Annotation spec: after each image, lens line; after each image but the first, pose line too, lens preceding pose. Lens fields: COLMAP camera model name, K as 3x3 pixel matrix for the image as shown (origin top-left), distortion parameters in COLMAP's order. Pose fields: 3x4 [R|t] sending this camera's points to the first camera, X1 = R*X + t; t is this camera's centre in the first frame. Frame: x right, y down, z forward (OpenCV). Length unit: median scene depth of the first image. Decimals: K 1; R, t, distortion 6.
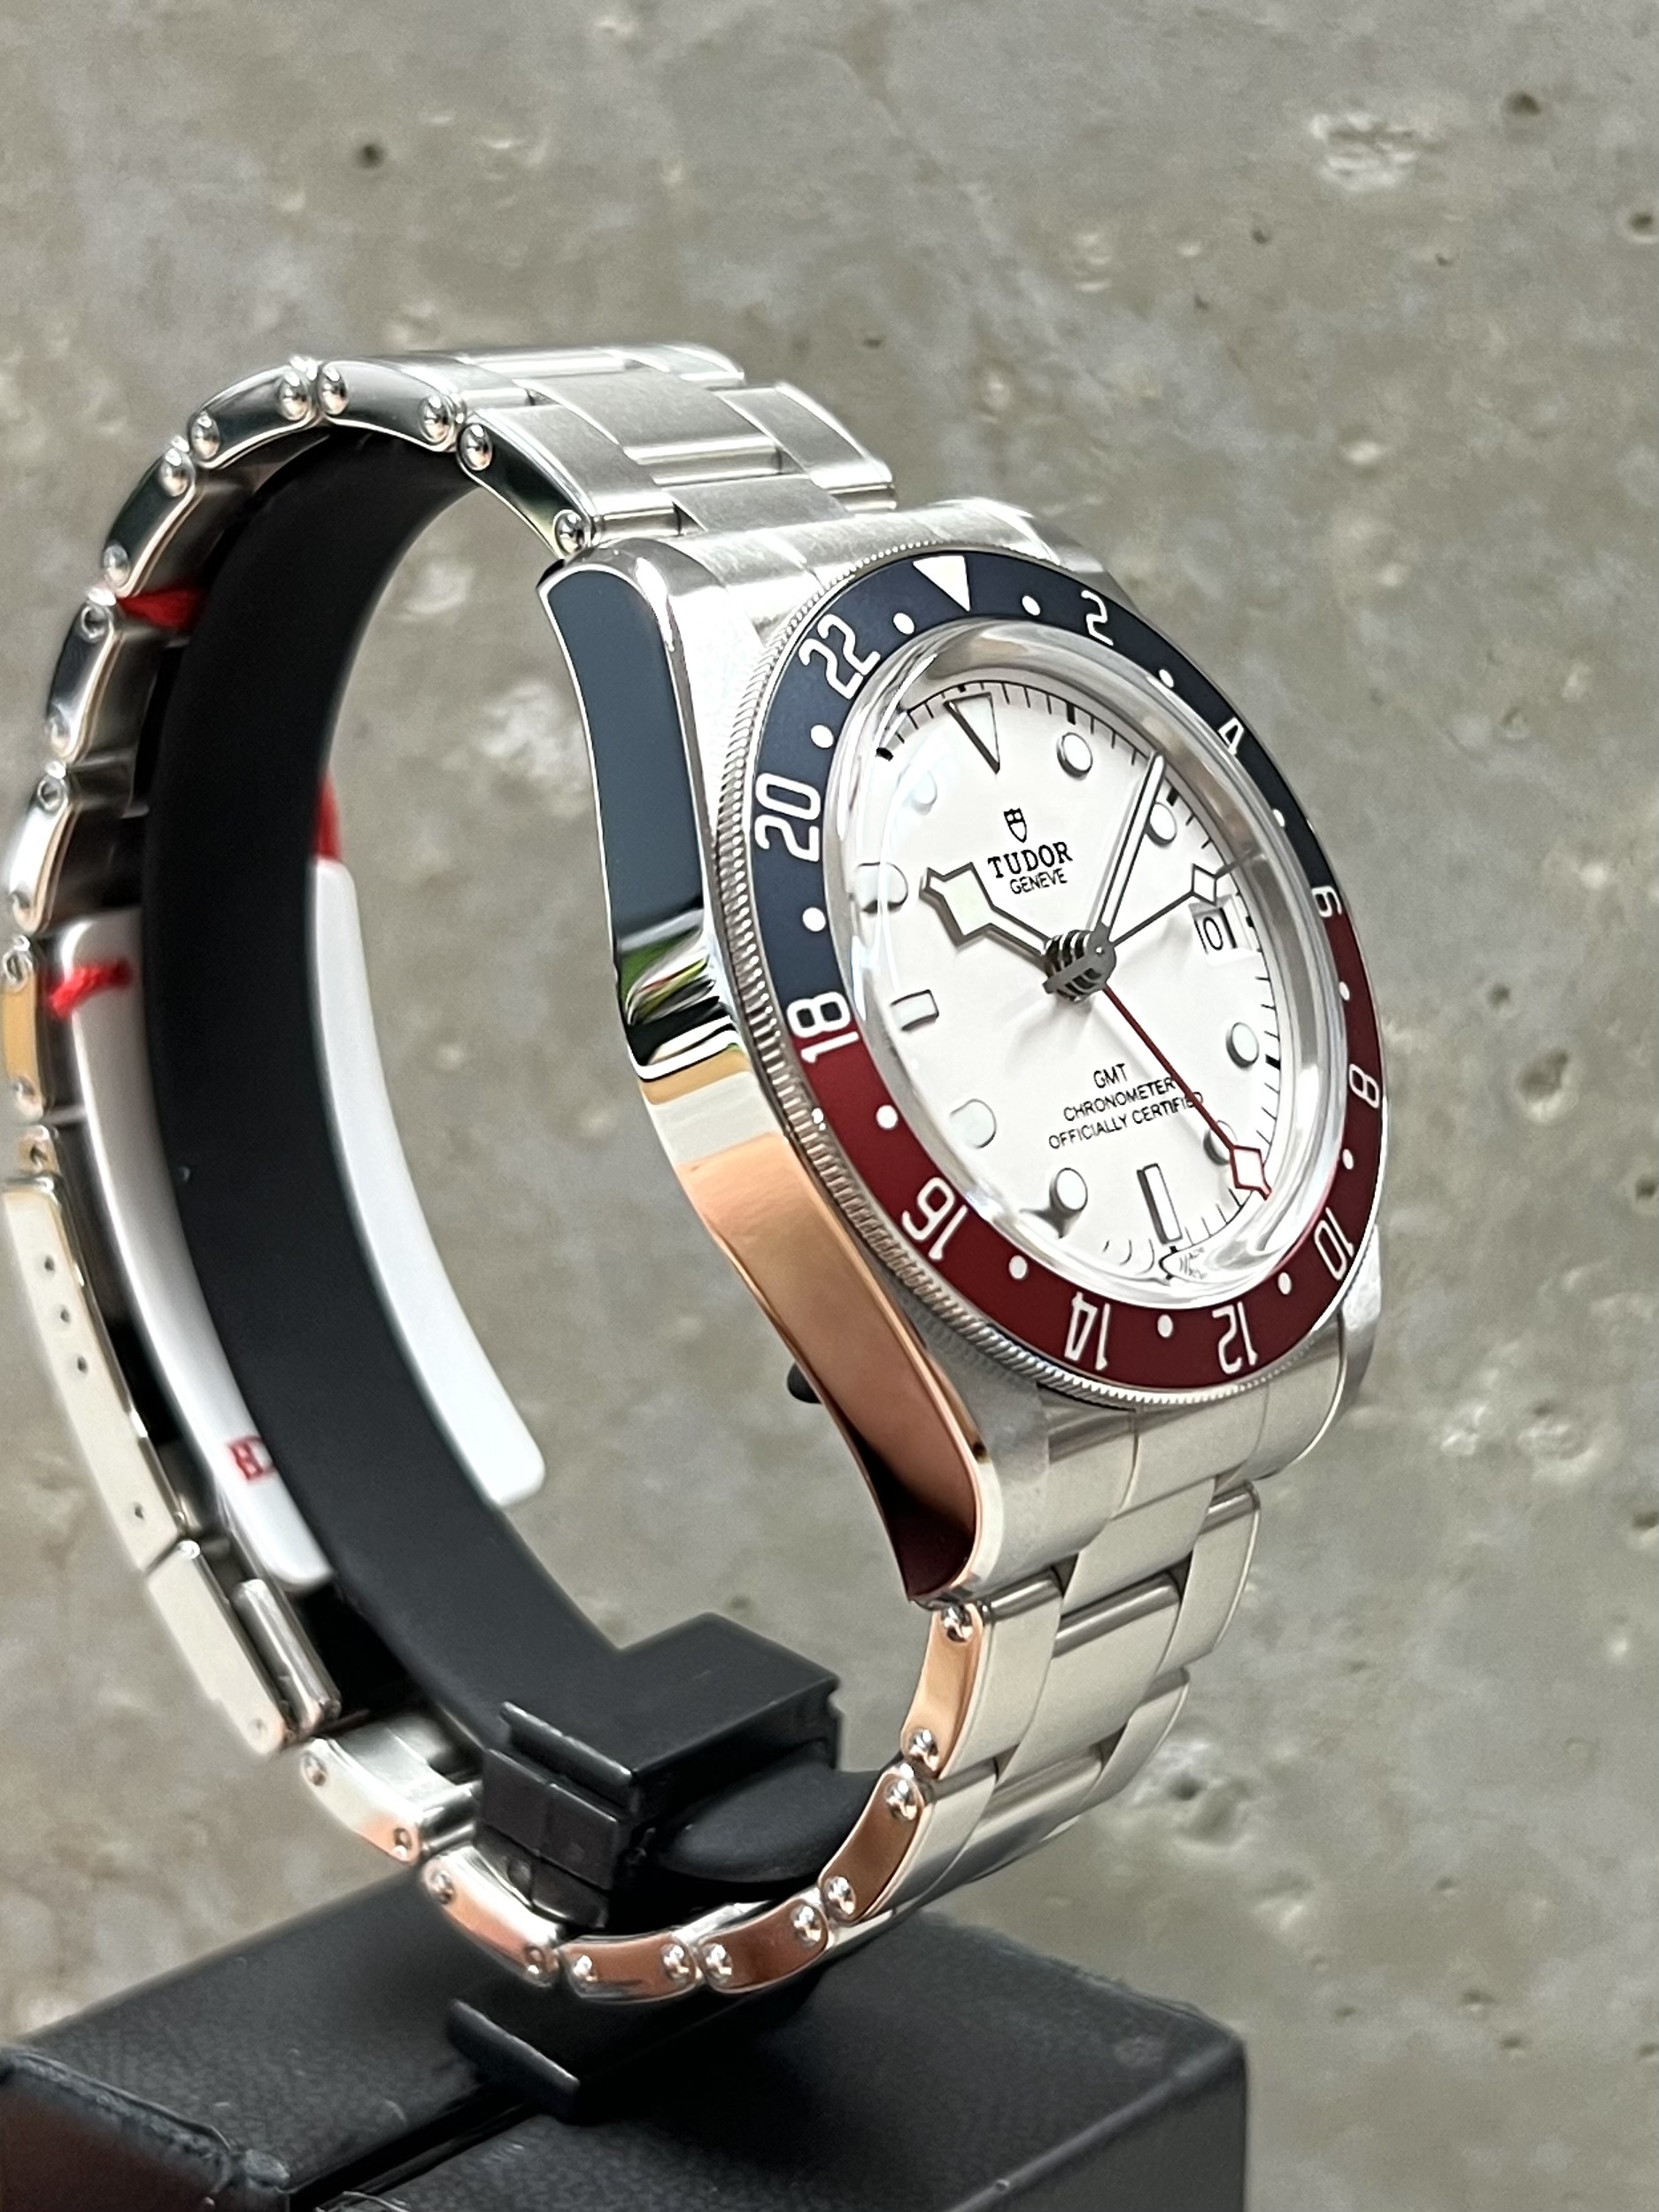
lens RADIAL K [[4389.0, 0, 829.5], [0, 4389.0, 1106.0], [0, 0, 1]] dist [0.003175, -0.337693]
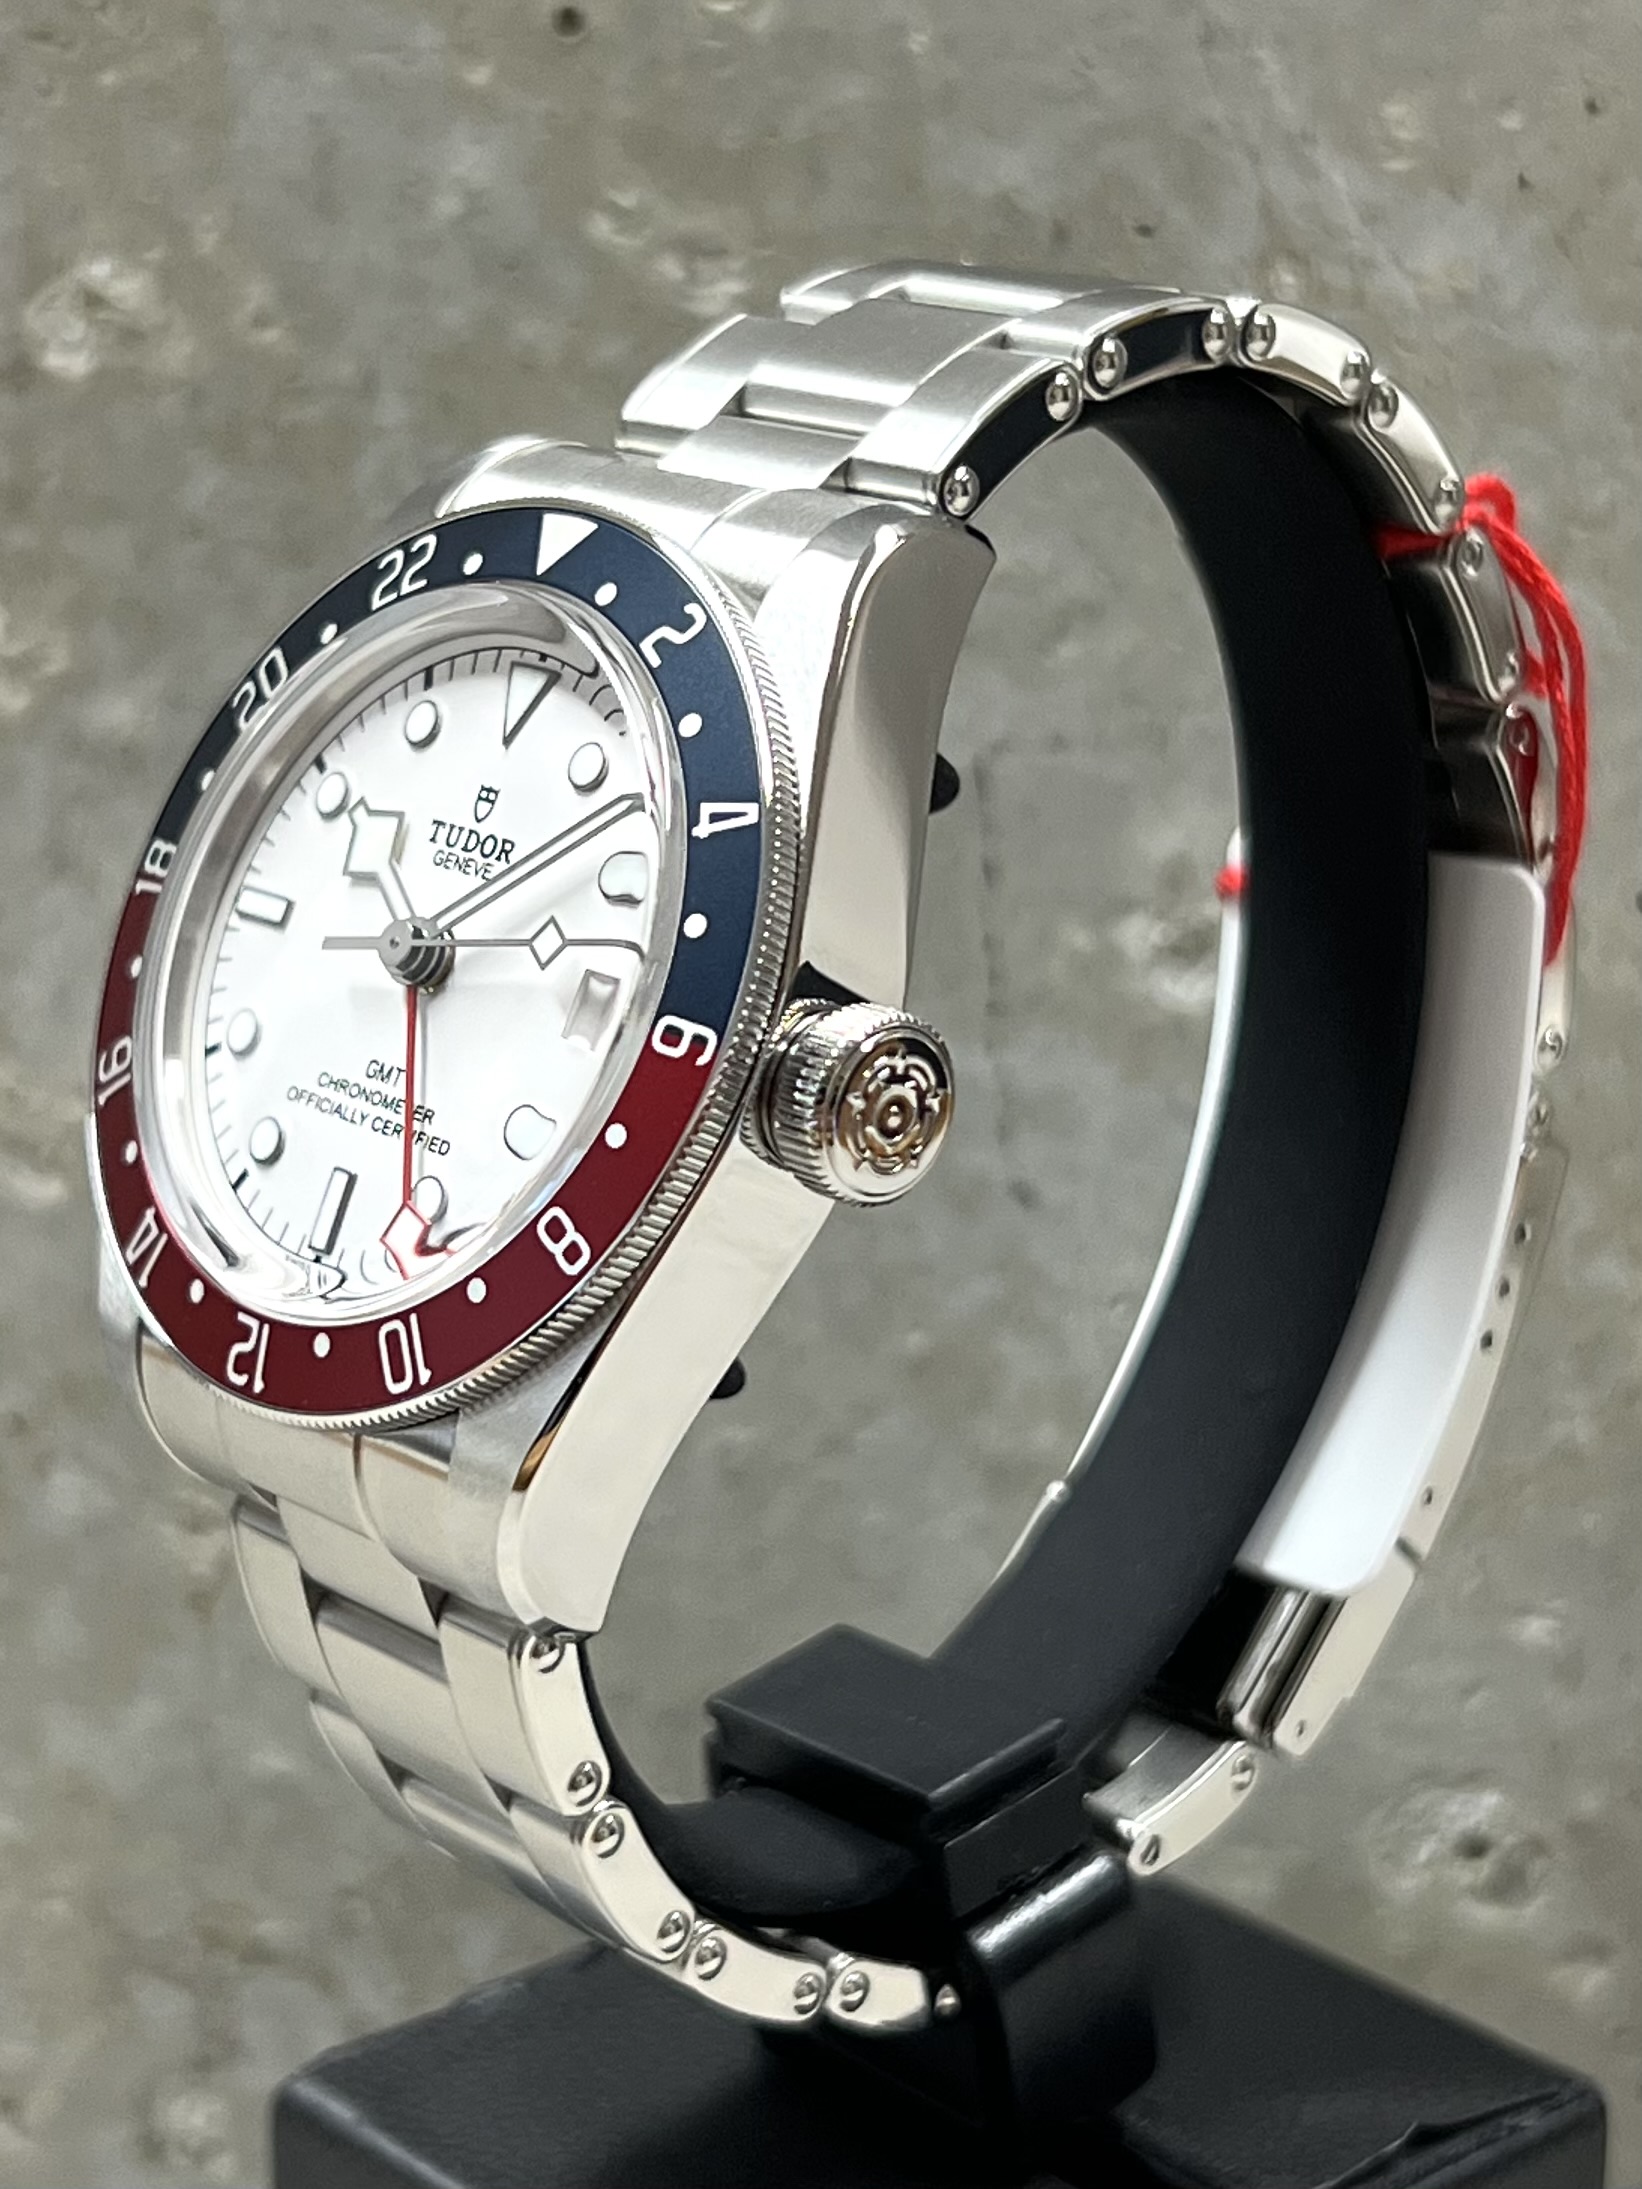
lens RADIAL K [[4343.9, 0, 821.0], [0, 4343.9, 1094.5], [0, 0, 1]] dist [0.003175, -0.337693]
pose [[-0.078181, 0.291525, -0.953363, 0.947415], [-0.257830, 0.917843, 0.301807, -0.308249], [0.963022, 0.269401, 0.003406, 1.094412]]
